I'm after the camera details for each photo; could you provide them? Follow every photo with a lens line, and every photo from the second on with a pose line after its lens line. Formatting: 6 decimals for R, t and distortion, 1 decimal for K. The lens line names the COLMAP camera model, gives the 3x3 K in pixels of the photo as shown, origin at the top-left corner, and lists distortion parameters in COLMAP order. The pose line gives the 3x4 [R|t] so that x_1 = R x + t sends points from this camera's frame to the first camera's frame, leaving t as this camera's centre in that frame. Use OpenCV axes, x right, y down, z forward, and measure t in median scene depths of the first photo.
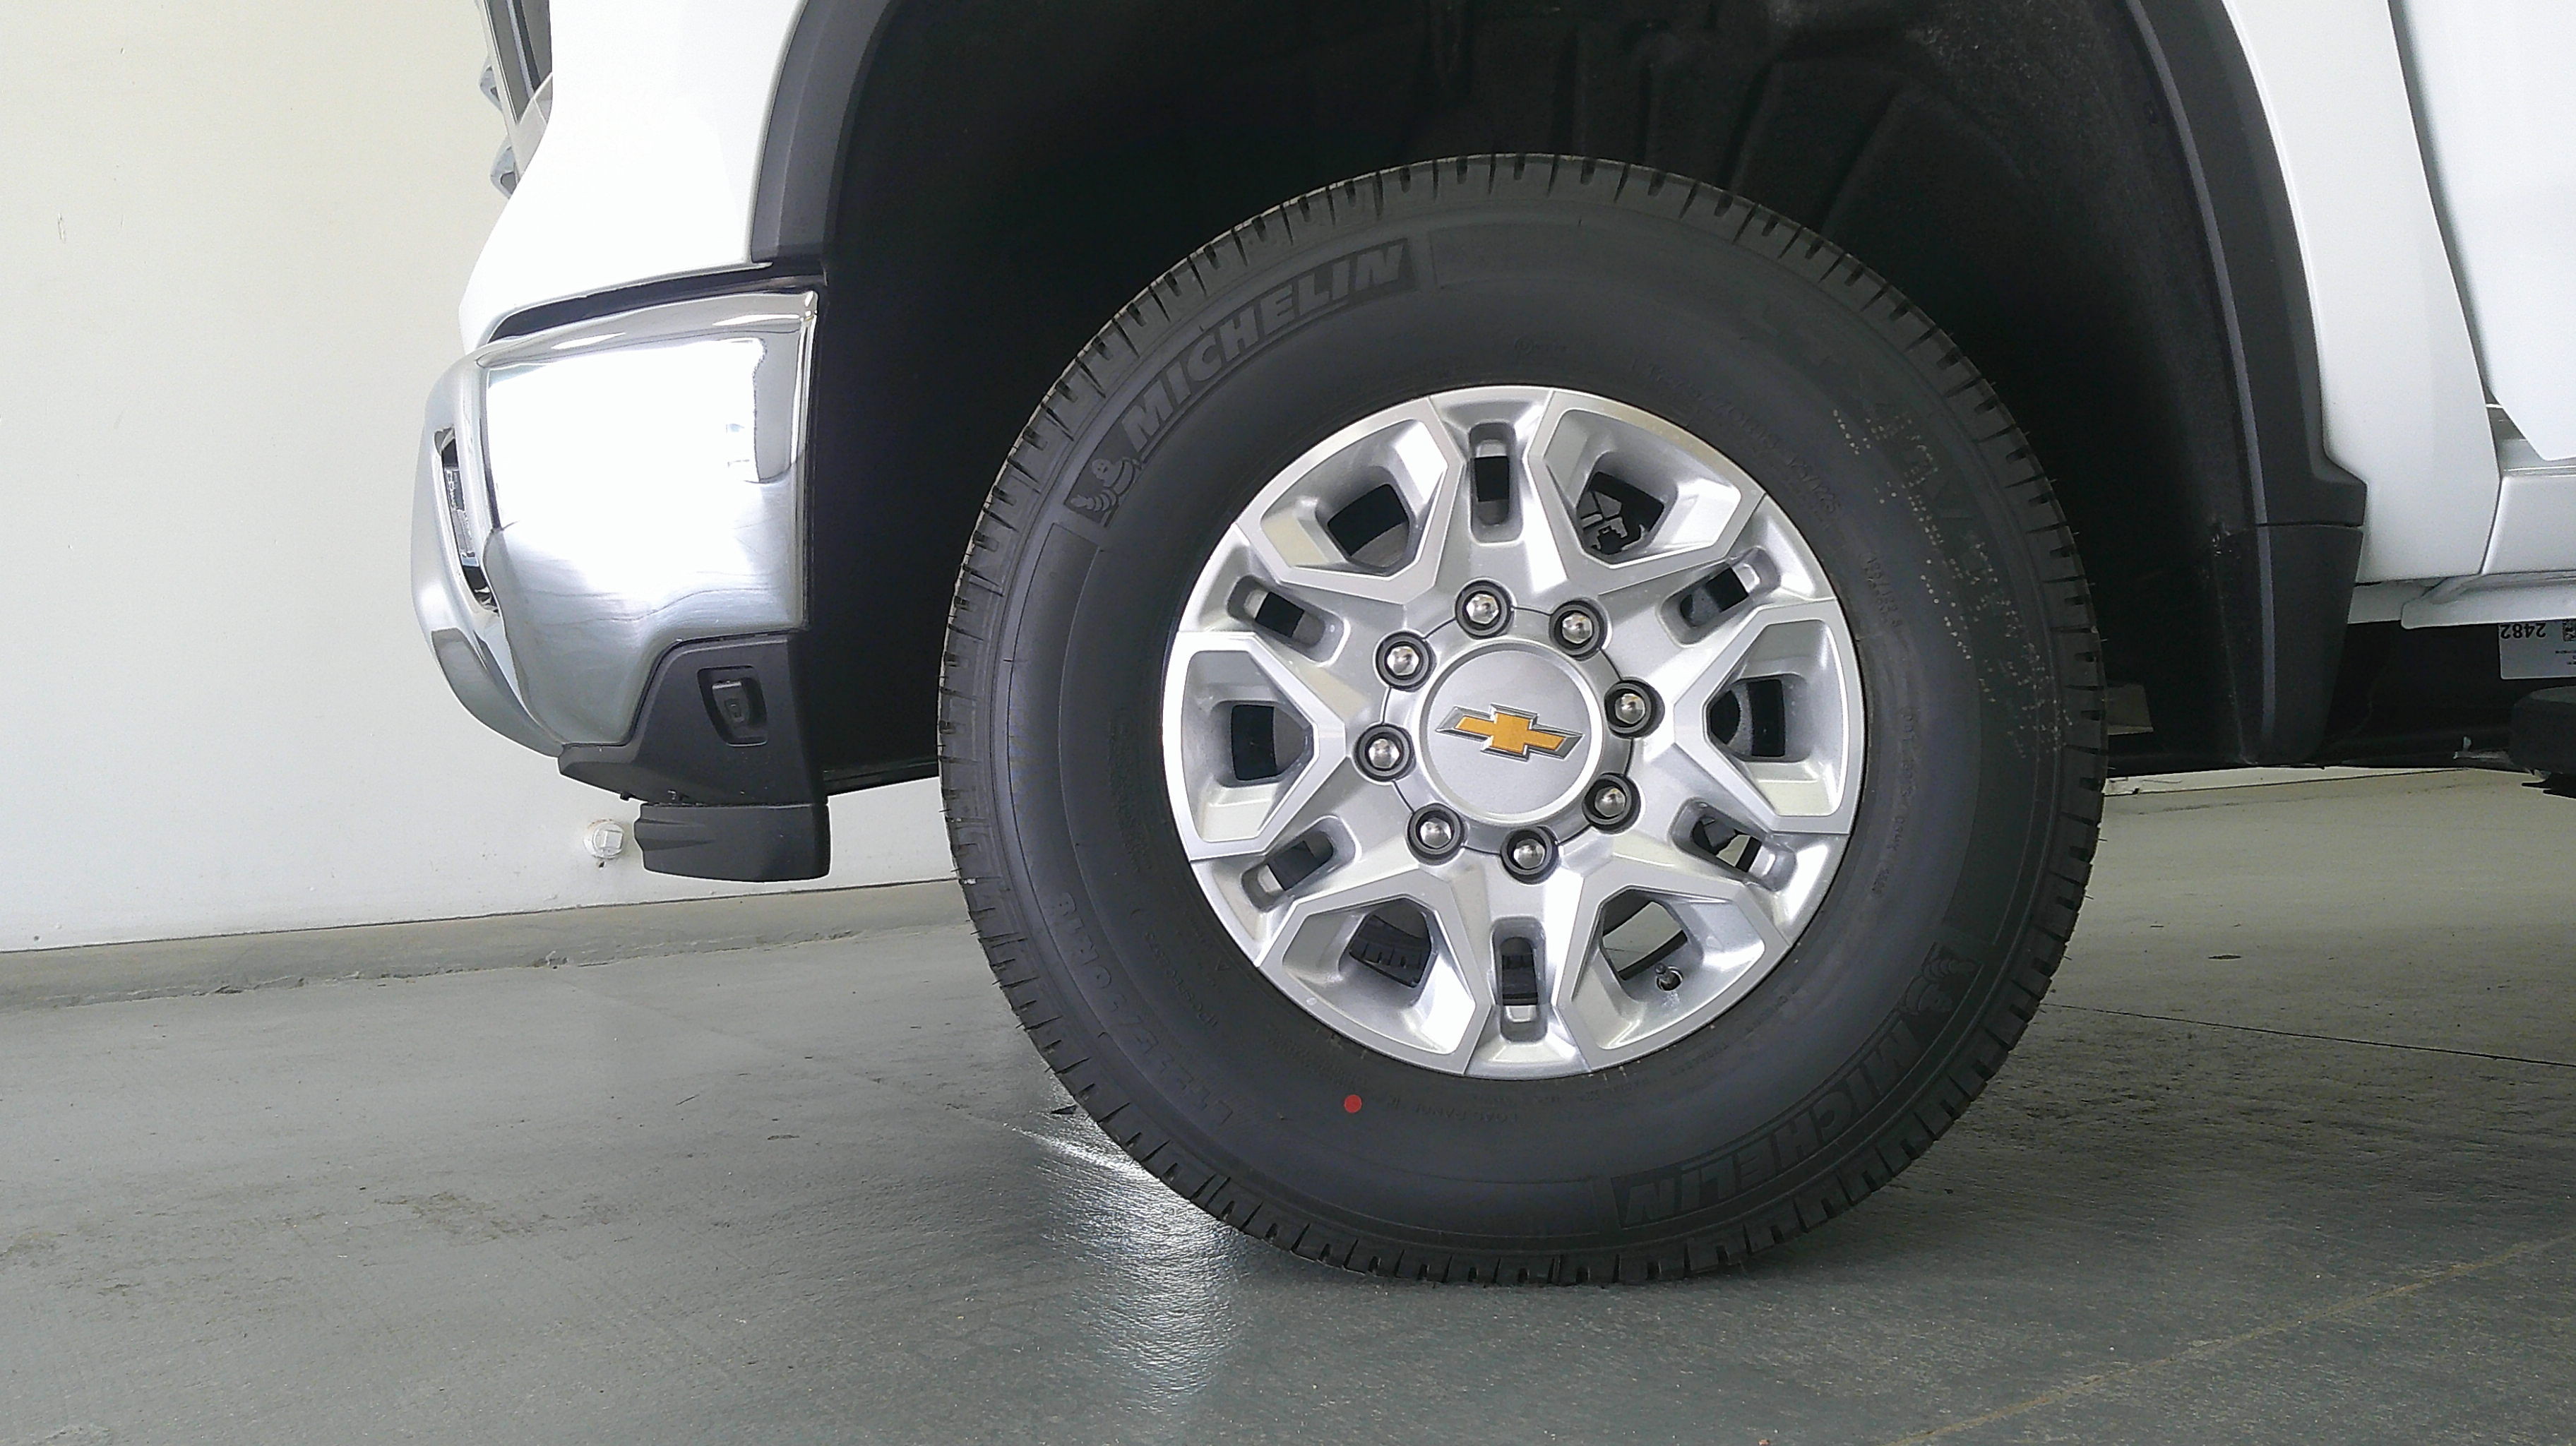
lens RADIAL K [[2101.6, 0, 1223.7], [0, 2101.6, 728.1], [0, 0, 1]] dist [0.105338, -0.181455]
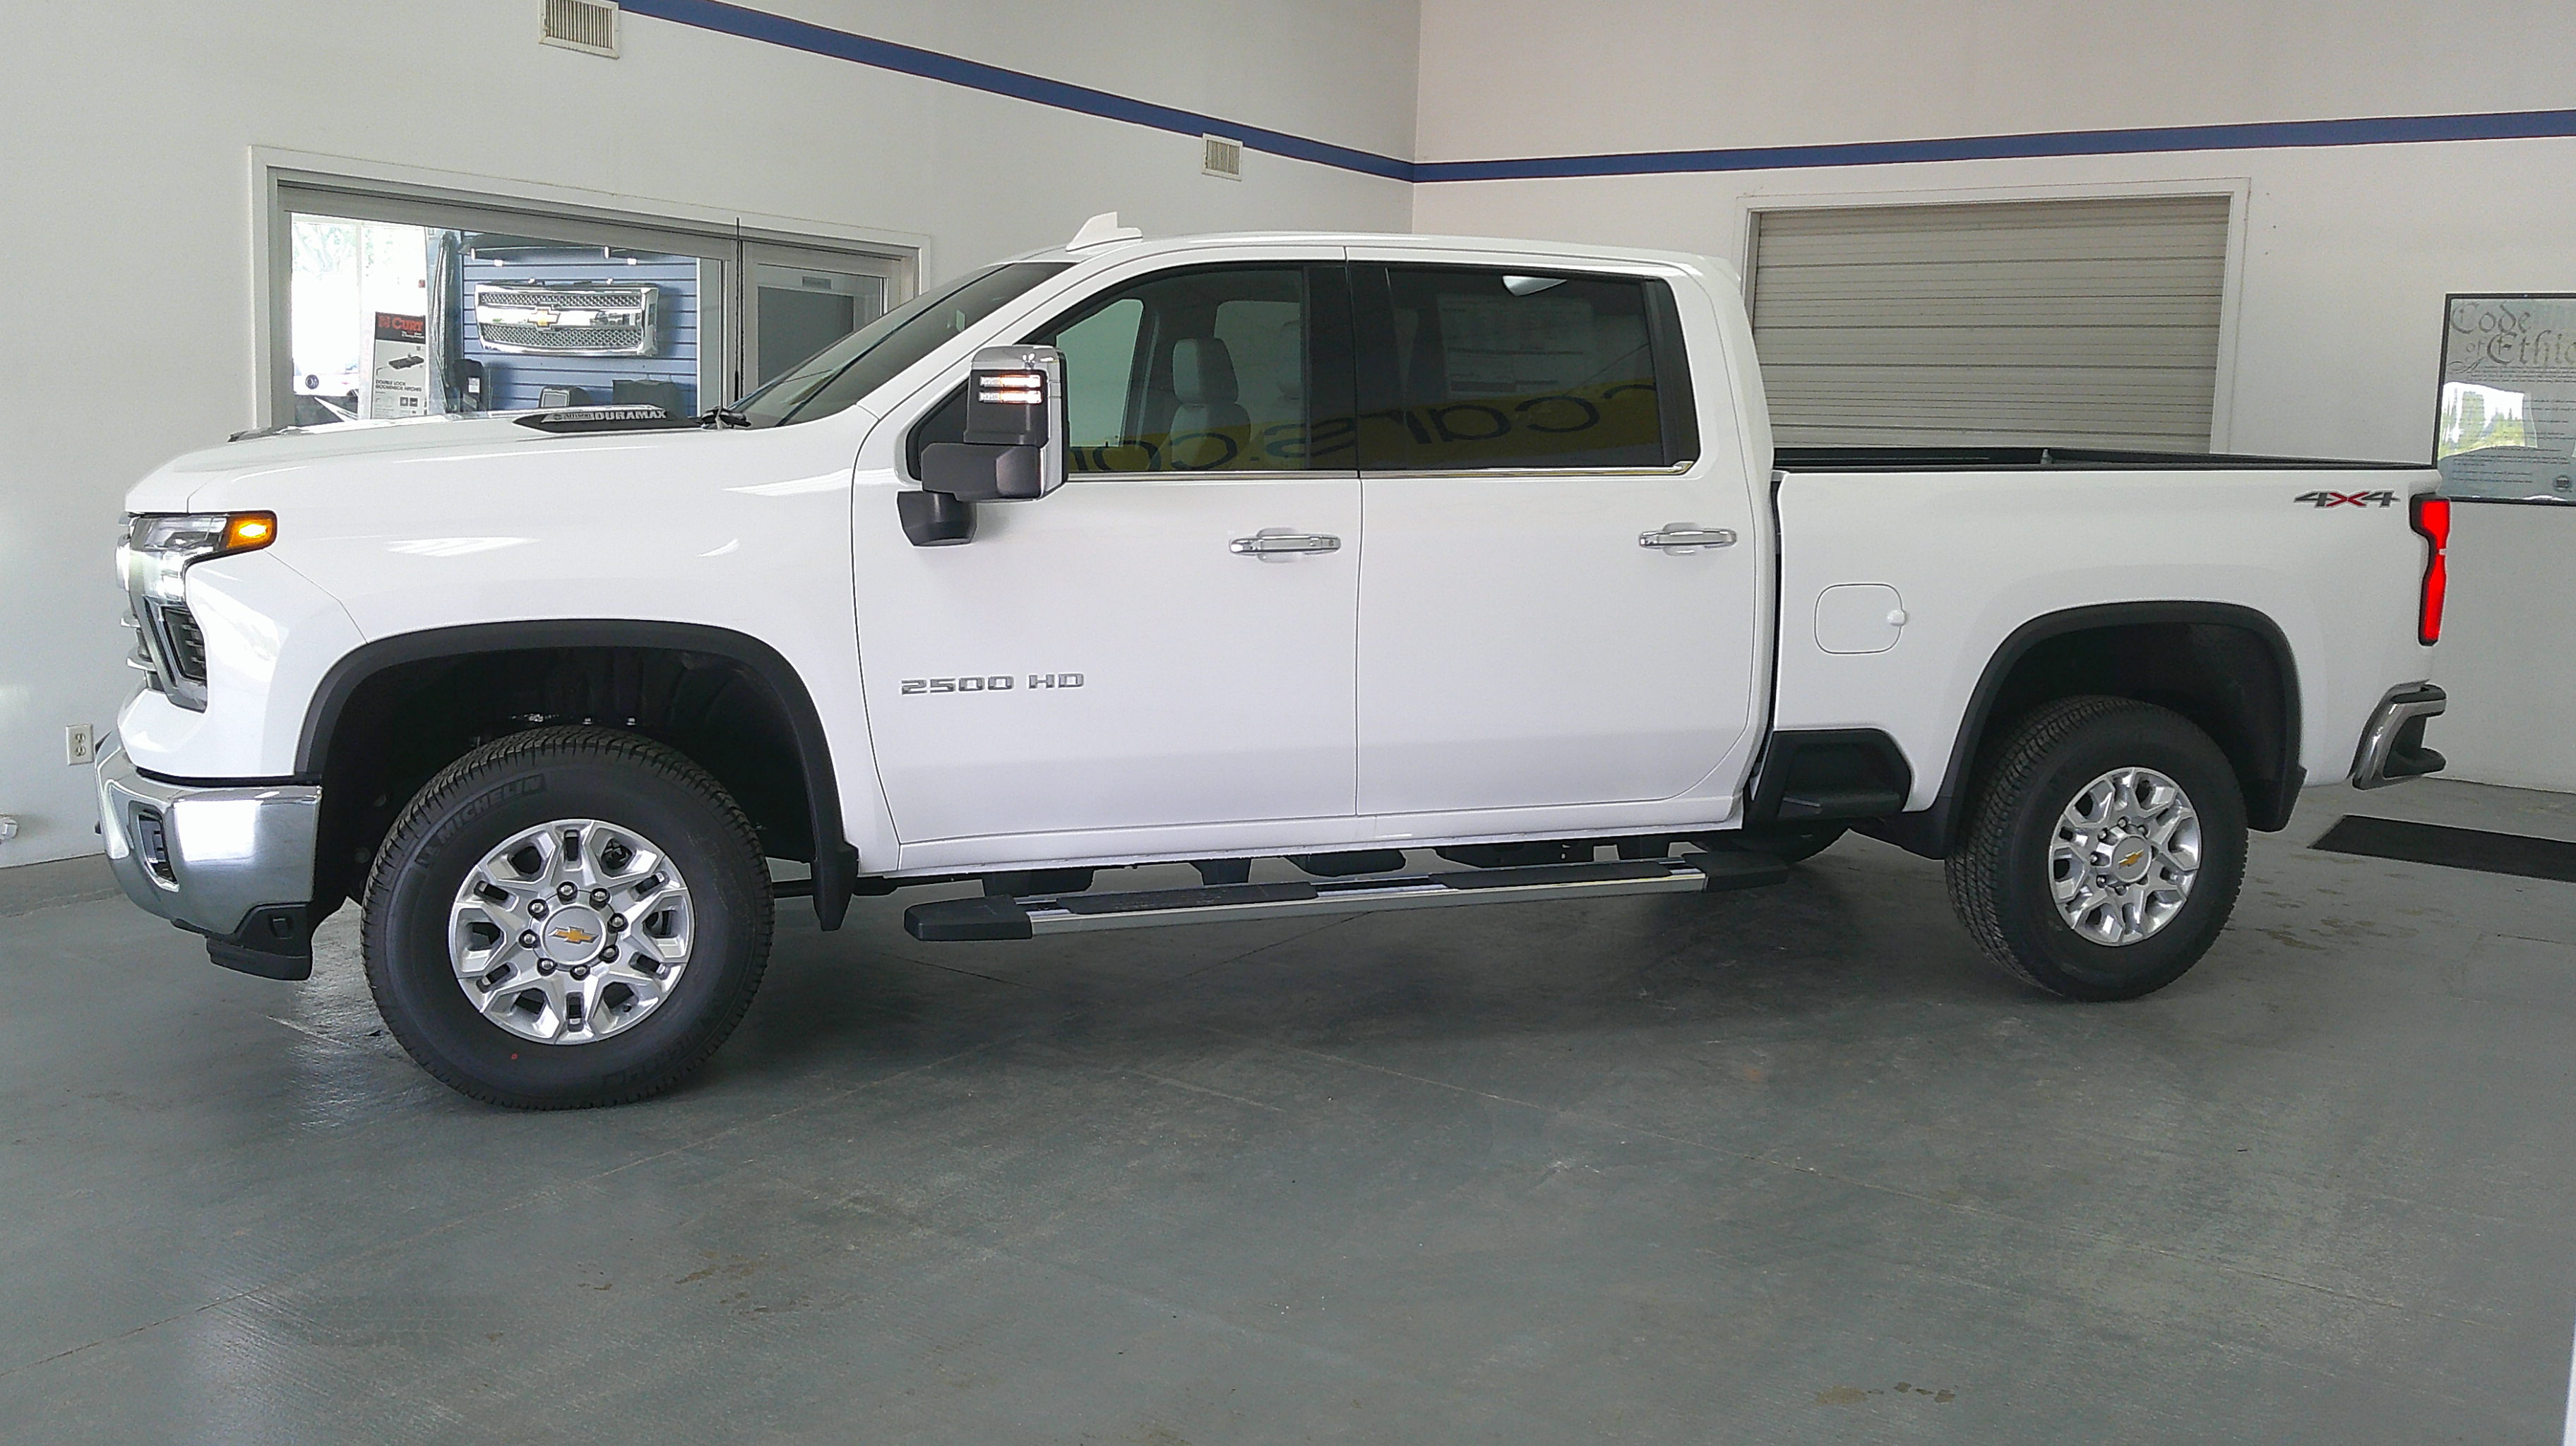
lens RADIAL K [[2052.6, 0, 1288.0], [0, 2052.6, 723.0], [0, 0, 1]] dist [0.091376, -0.142272]
pose [[0.908249, 0.018151, 0.418037, -0.182323], [-0.071173, 0.991201, 0.111599, -0.699445], [-0.412333, -0.131112, 0.901549, -2.060801]]
